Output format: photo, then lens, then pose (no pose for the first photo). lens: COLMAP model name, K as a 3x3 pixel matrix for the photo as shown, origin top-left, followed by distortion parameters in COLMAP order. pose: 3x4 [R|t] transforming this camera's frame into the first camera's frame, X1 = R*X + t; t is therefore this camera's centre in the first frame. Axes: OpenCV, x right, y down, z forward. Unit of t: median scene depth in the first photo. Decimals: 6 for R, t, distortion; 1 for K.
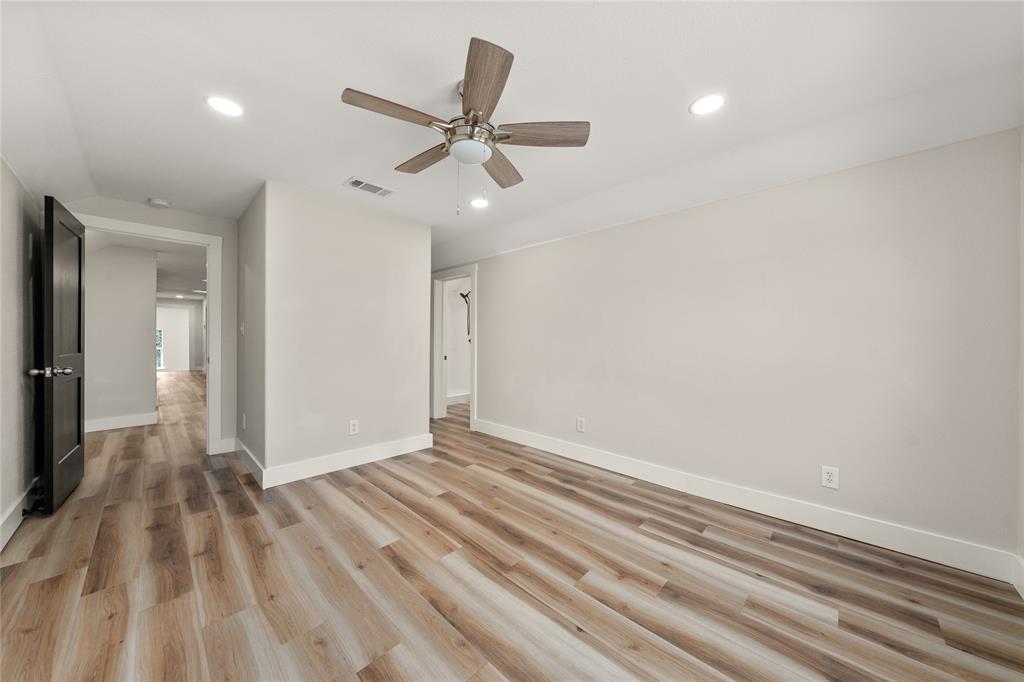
lens RADIAL K [[353.6, 0, 515.2], [0, 353.6, 343.1], [0, 0, 1]] dist [-0.001839, -0.000150]
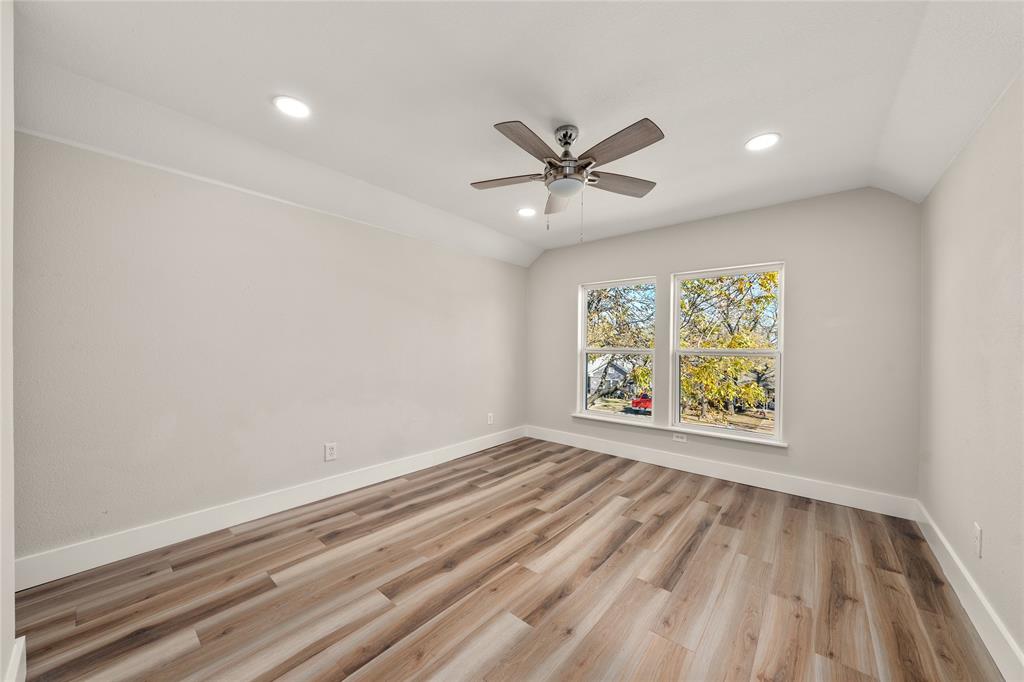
lens RADIAL K [[353.6, 0, 515.4], [0, 353.6, 342.6], [0, 0, 1]] dist [-0.001839, -0.000150]
pose [[-0.063270, 0.004294, 0.997987, -0.938717], [0.003583, 0.999985, -0.004075, -0.026074], [-0.997990, 0.003318, -0.063285, 0.881255]]
